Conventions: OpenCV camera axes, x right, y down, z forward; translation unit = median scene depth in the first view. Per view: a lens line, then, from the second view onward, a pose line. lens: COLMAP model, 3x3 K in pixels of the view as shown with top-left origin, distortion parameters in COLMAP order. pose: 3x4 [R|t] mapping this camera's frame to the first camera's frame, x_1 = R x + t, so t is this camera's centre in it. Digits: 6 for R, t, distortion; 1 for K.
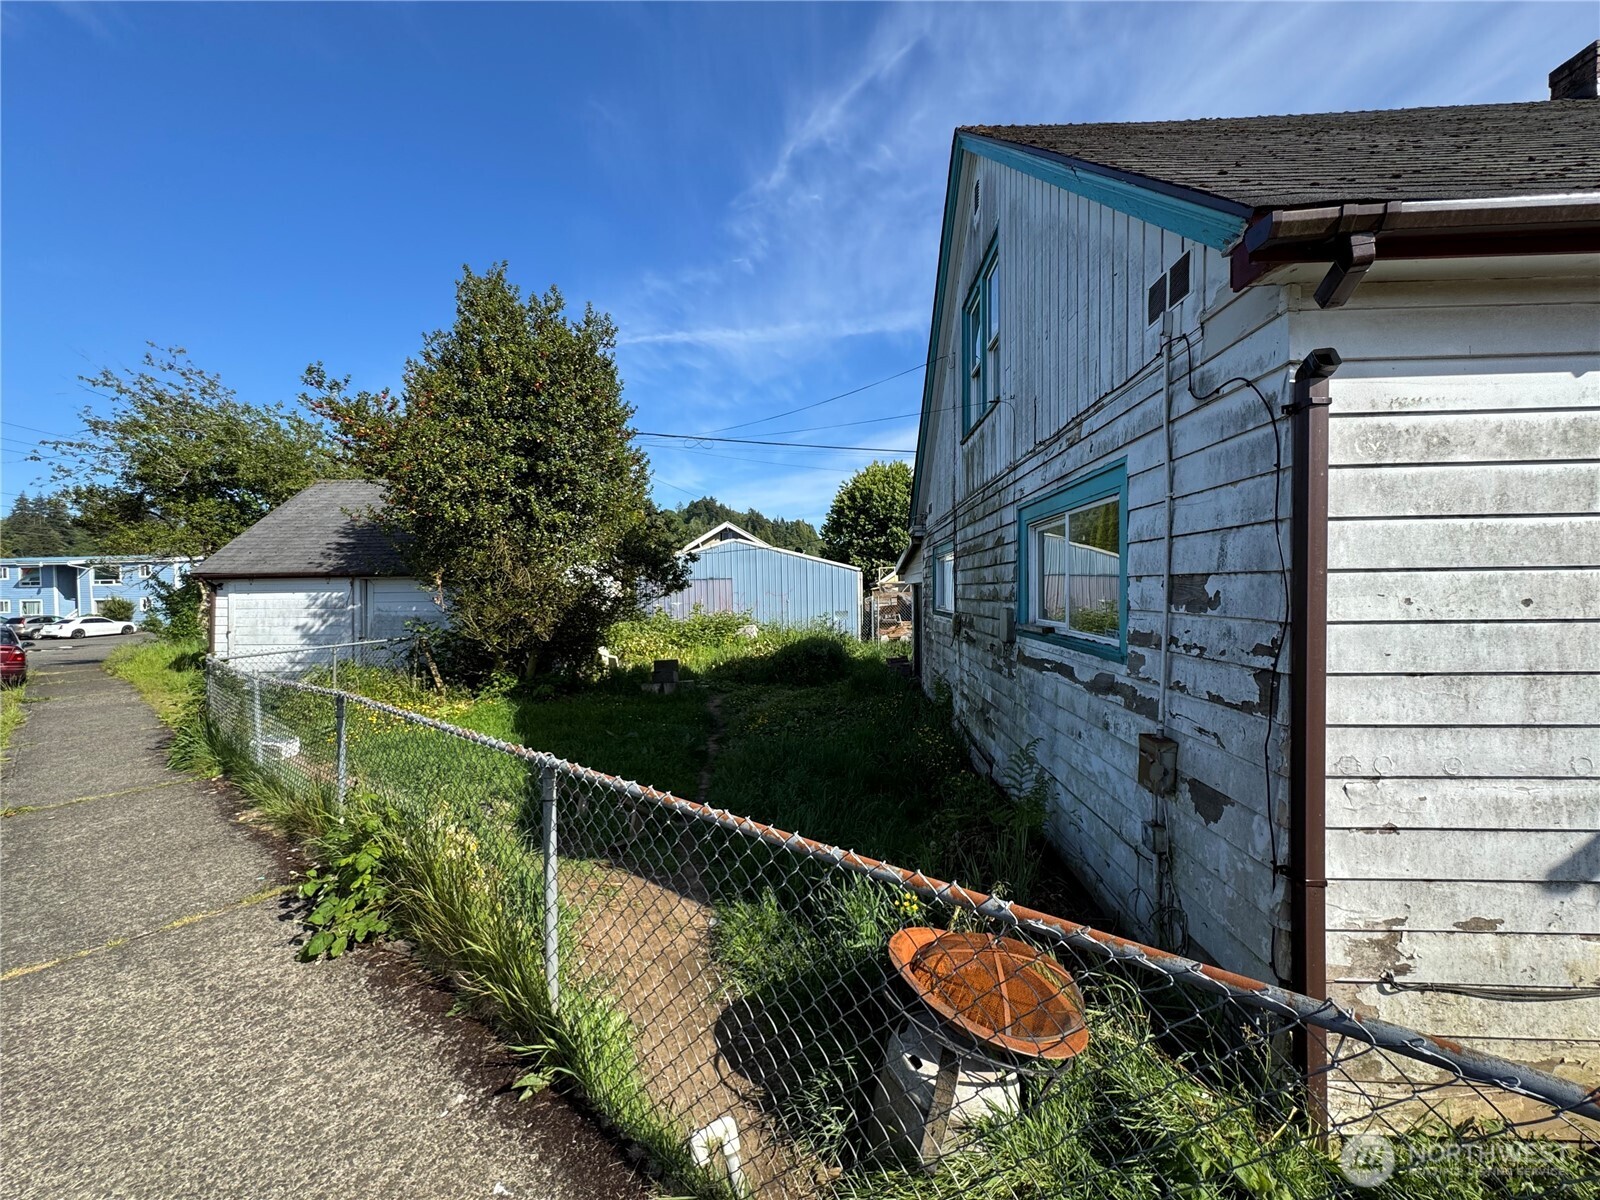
lens RADIAL K [[640.1, 0, 804.9], [0, 640.1, 598.8], [0, 0, 1]] dist [-0.001687, 0.000124]
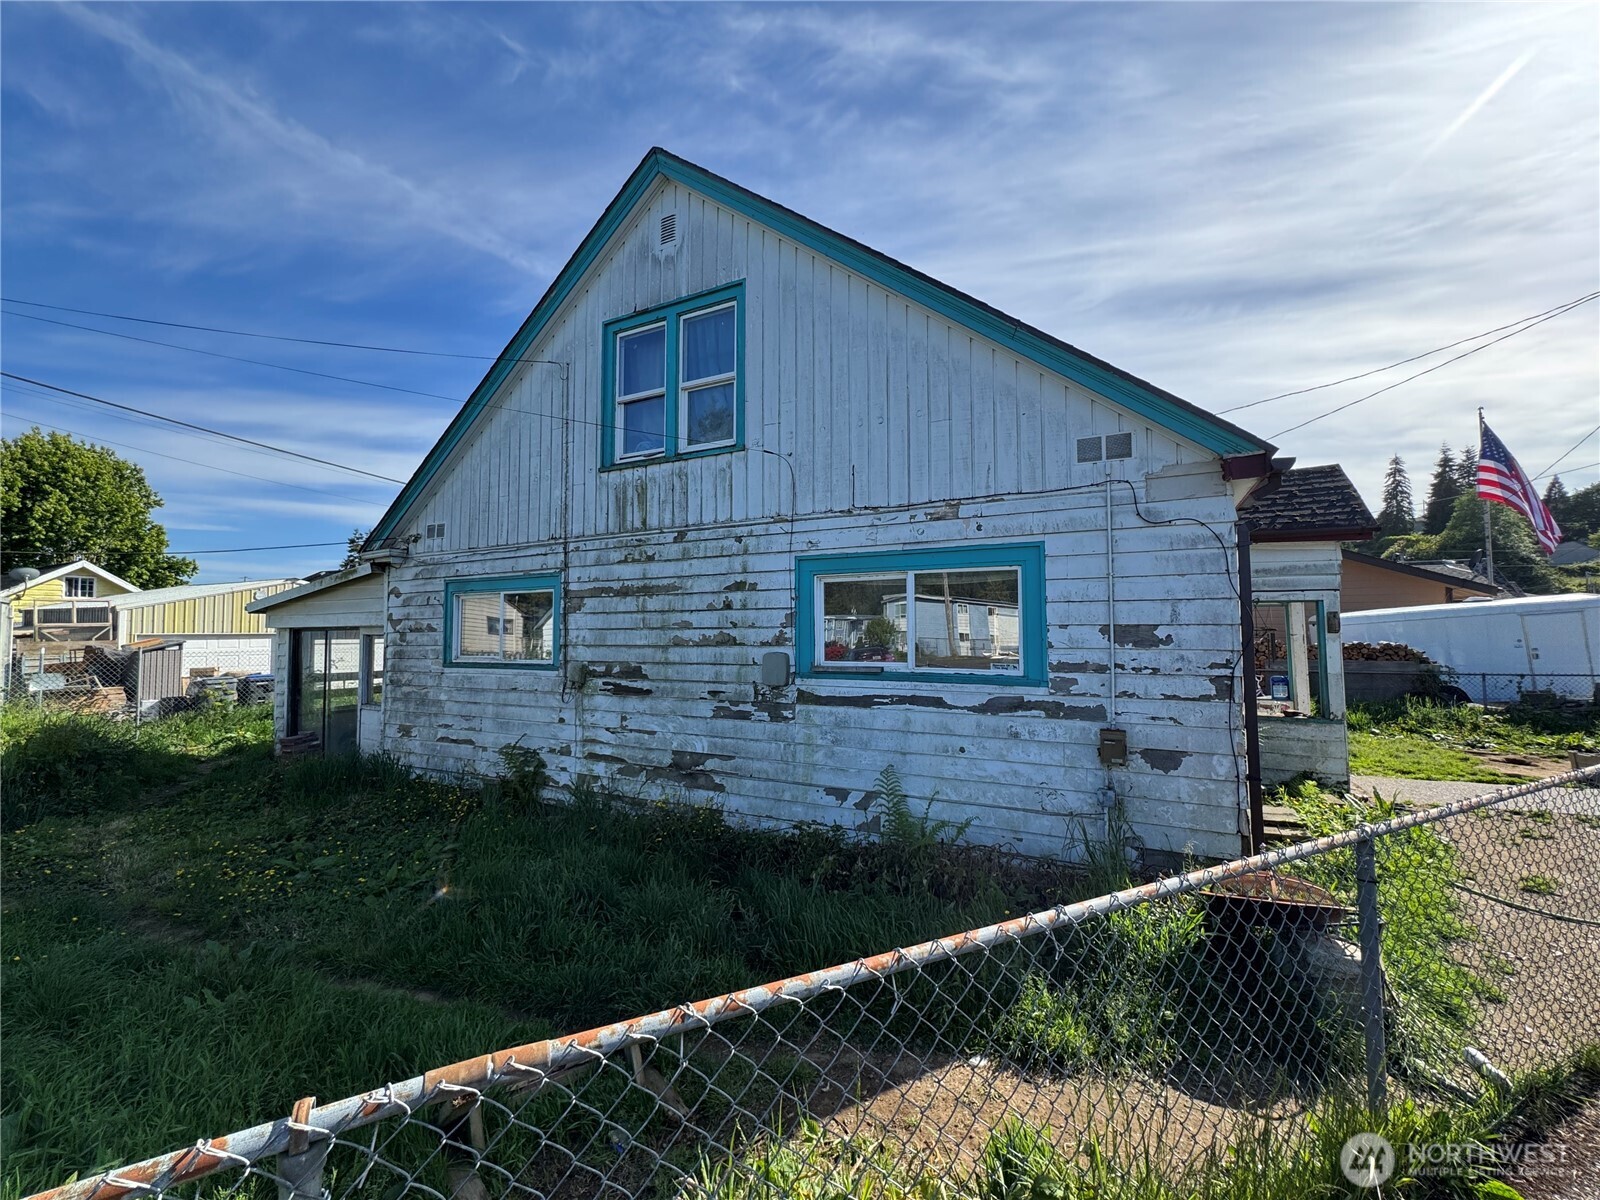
lens RADIAL K [[640.1, 0, 800.3], [0, 640.1, 596.8], [0, 0, 1]] dist [-0.001687, 0.000124]
pose [[0.405785, 0.054430, 0.912346, -1.194025], [0.014041, 0.997736, -0.065769, -0.012722], [-0.913861, 0.039498, 0.404102, 1.063205]]
